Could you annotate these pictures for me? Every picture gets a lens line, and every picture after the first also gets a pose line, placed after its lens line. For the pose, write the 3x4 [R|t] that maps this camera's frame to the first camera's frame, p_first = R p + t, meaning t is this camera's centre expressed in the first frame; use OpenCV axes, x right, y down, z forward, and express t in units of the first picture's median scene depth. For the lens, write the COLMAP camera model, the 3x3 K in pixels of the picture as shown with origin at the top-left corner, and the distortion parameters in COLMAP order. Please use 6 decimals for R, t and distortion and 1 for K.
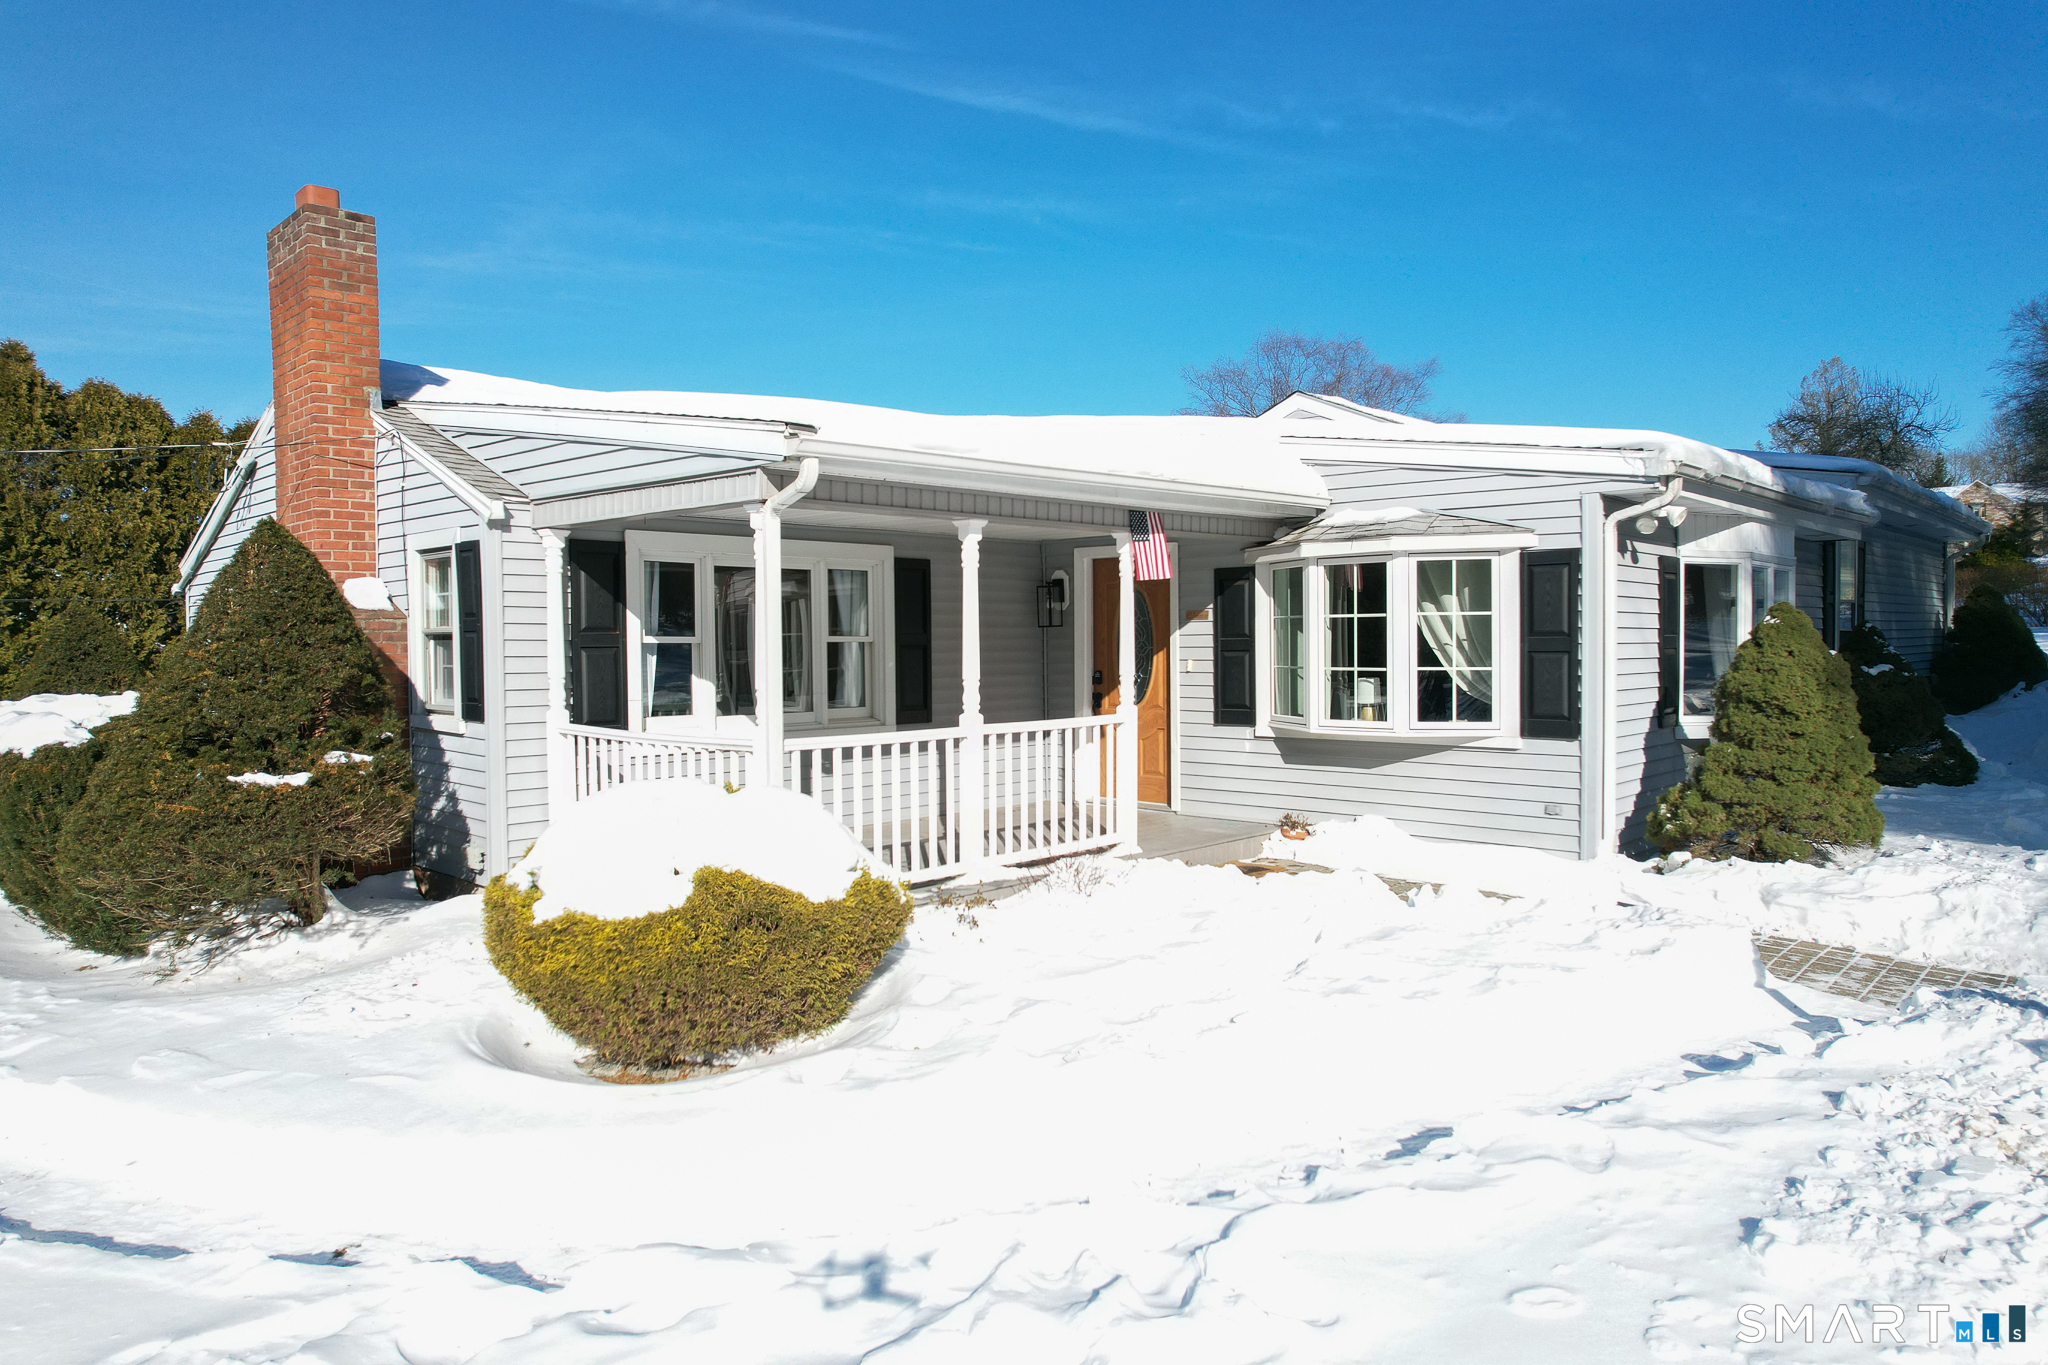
lens RADIAL K [[1296.8, 0, 1028.4], [0, 1296.8, 687.5], [0, 0, 1]] dist [-0.067542, 0.064457]
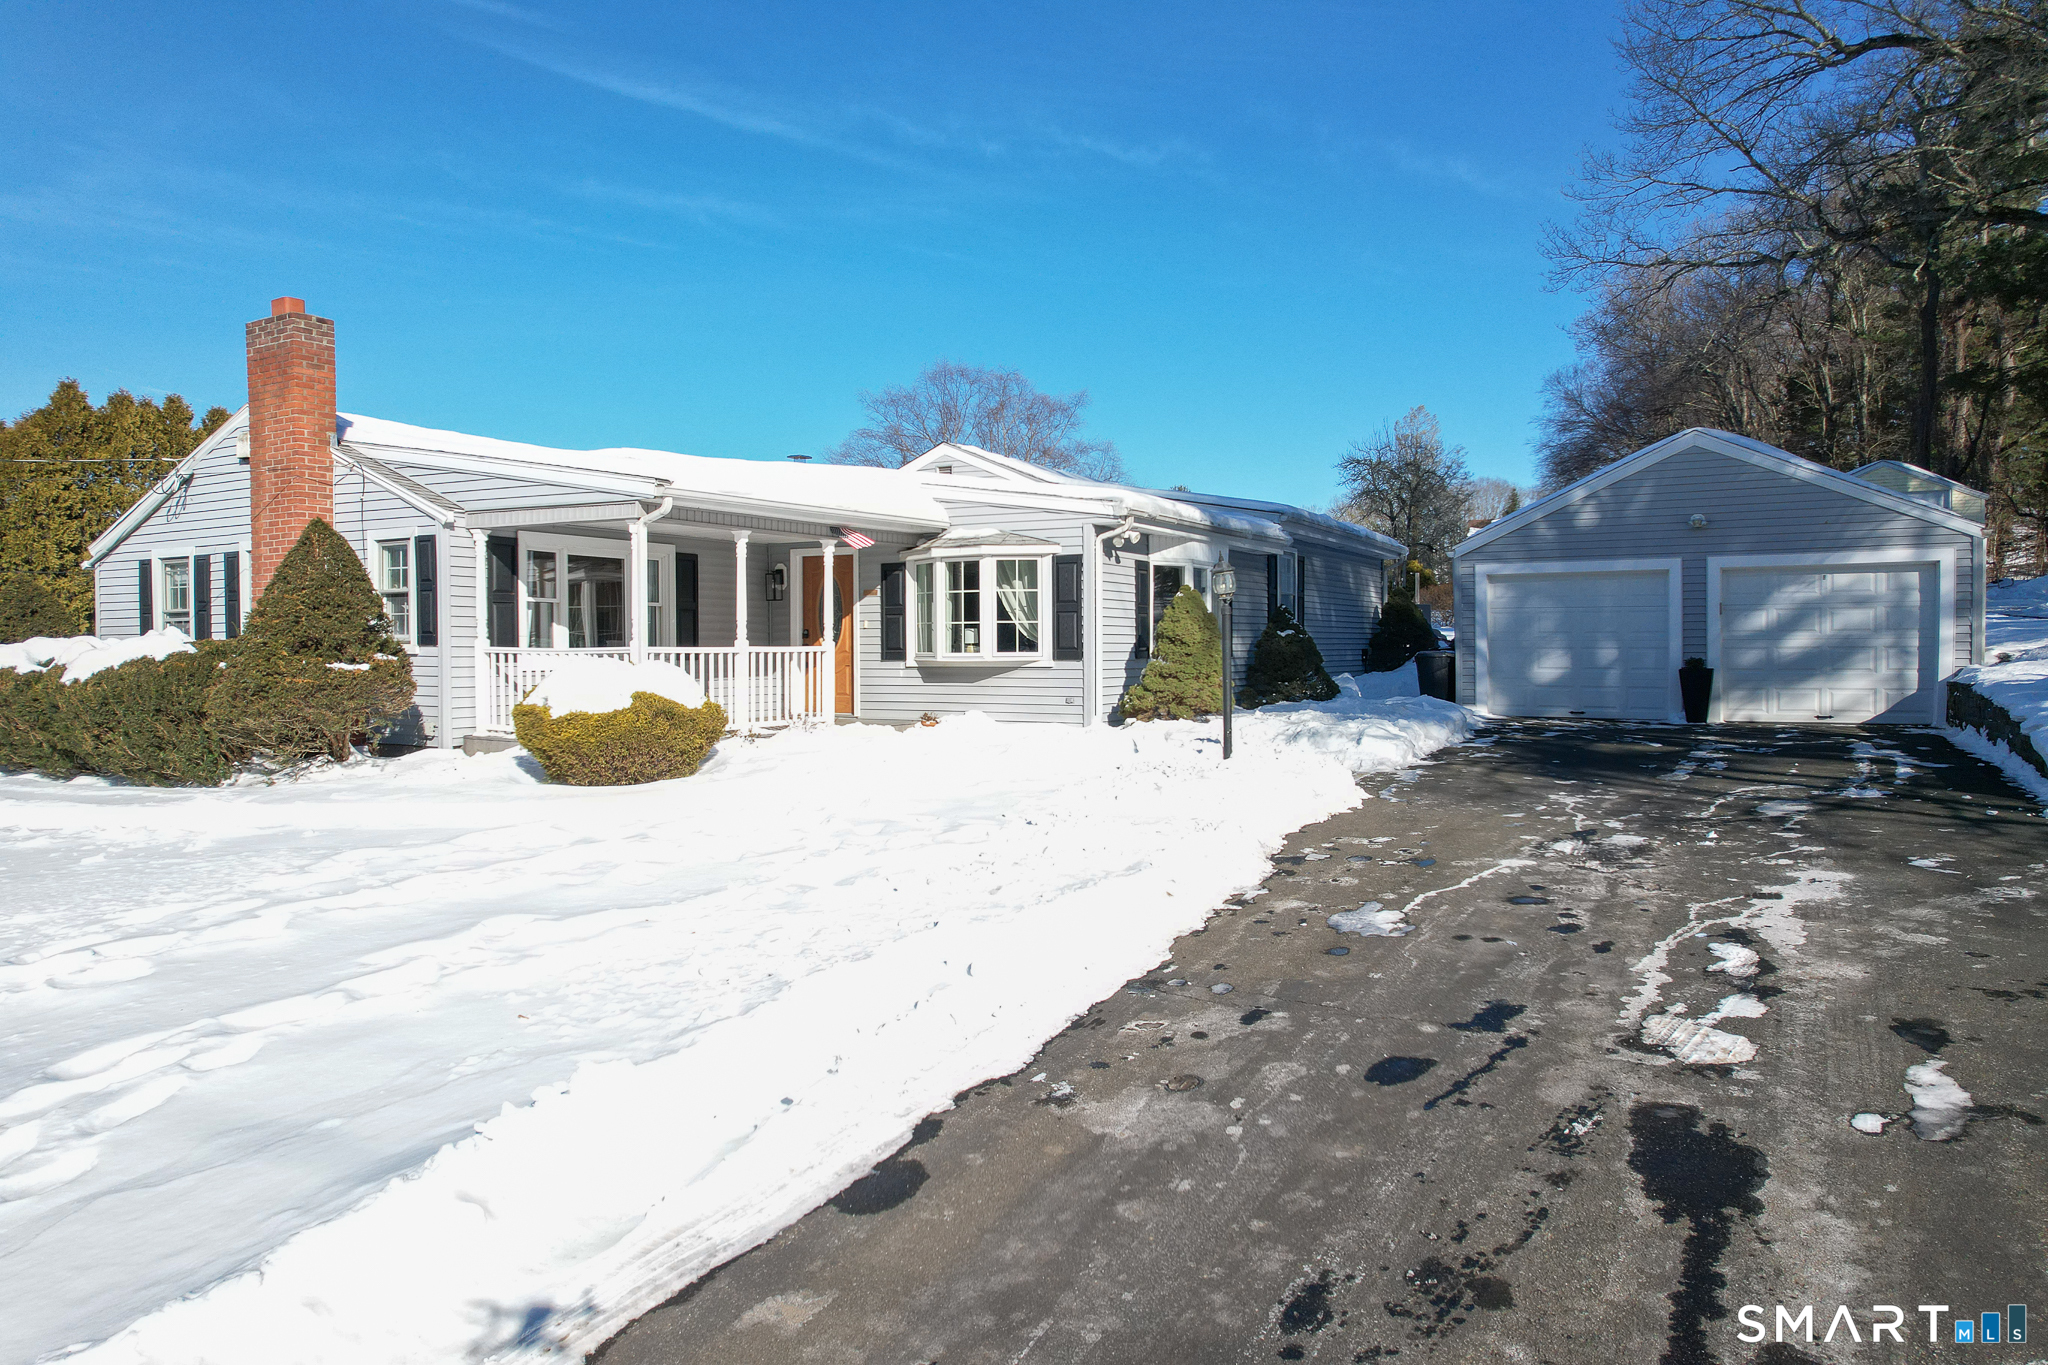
lens RADIAL K [[1296.8, 0, 1028.4], [0, 1296.8, 687.5], [0, 0, 1]] dist [-0.067542, 0.064457]
pose [[0.970120, -0.001881, 0.242619, -0.080595], [0.003628, 0.999971, -0.006755, 0.085888], [-0.242599, 0.007434, 0.970098, -0.702719]]
